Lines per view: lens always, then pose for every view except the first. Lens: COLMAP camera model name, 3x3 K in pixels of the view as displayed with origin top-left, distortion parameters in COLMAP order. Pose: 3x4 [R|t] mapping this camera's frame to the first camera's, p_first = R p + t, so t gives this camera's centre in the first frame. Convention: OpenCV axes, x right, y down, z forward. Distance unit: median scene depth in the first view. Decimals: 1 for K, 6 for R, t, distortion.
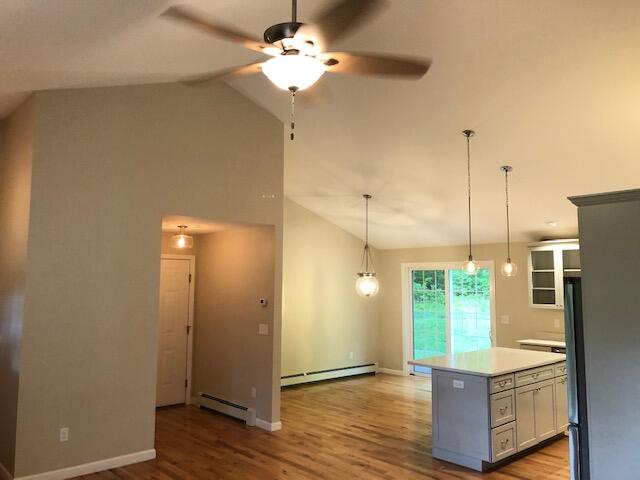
lens RADIAL K [[518.6, 0, 315.0], [0, 518.6, 227.9], [0, 0, 1]] dist [0.043507, -0.037268]
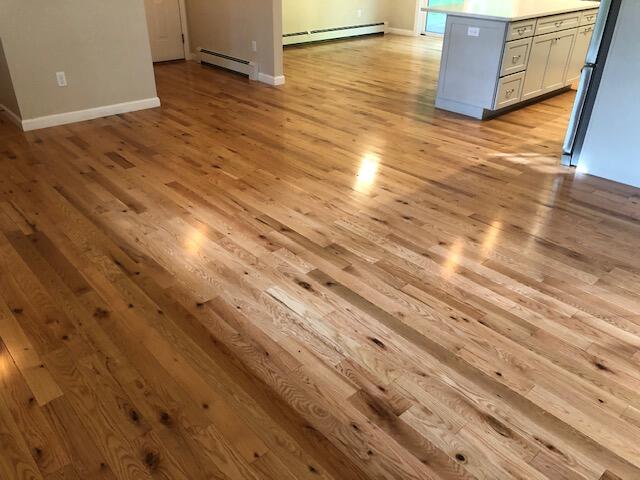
lens RADIAL K [[518.6, 0, 318.8], [0, 518.6, 230.2], [0, 0, 1]] dist [0.043507, -0.037268]
pose [[0.999978, 0.005040, -0.004232, 0.006006], [-0.001774, 0.825648, 0.564183, 0.063451], [0.006338, -0.564164, 0.825639, 0.031788]]
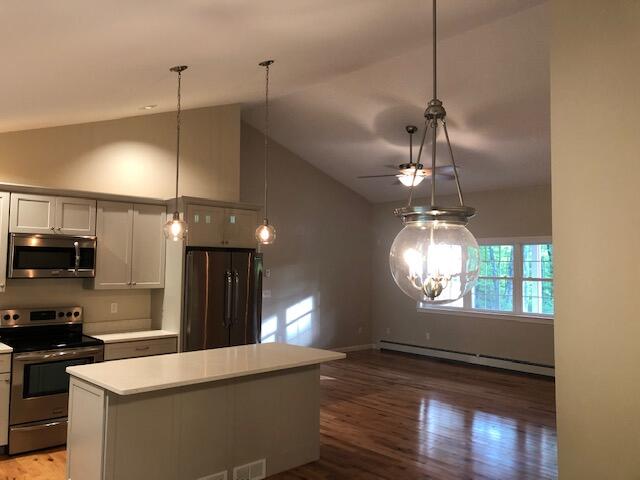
lens RADIAL K [[518.6, 0, 316.6], [0, 518.6, 233.6], [0, 0, 1]] dist [0.043507, -0.037268]
pose [[-0.999639, -0.022141, -0.015228, 0.243617], [-0.019401, 0.986741, -0.161142, 0.206255], [0.018594, -0.160789, -0.986814, 1.846321]]
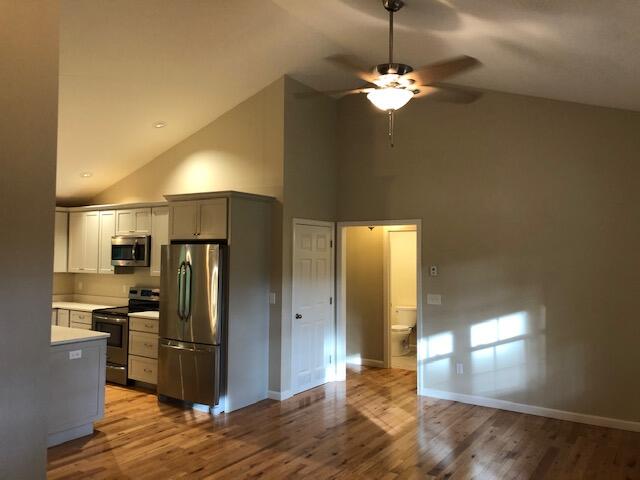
lens RADIAL K [[518.6, 0, 314.8], [0, 518.6, 236.6], [0, 0, 1]] dist [0.043507, -0.037268]
pose [[-0.235051, 0.021273, 0.971750, -0.693821], [-0.110226, 0.992728, -0.048394, 0.082548], [-0.965713, -0.118487, -0.230997, 0.777729]]
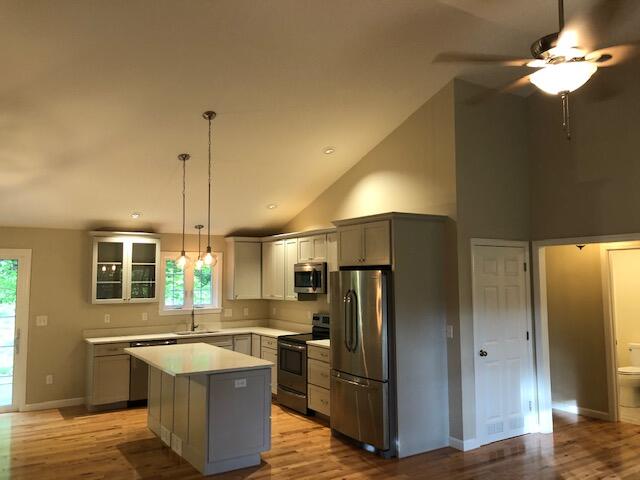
lens RADIAL K [[518.6, 0, 319.5], [0, 518.6, 240.2], [0, 0, 1]] dist [0.043507, -0.037268]
pose [[0.167614, 0.059974, 0.984027, -0.602664], [-0.094800, 0.994503, -0.044465, 0.066481], [-0.981284, -0.085833, 0.172378, 0.676589]]
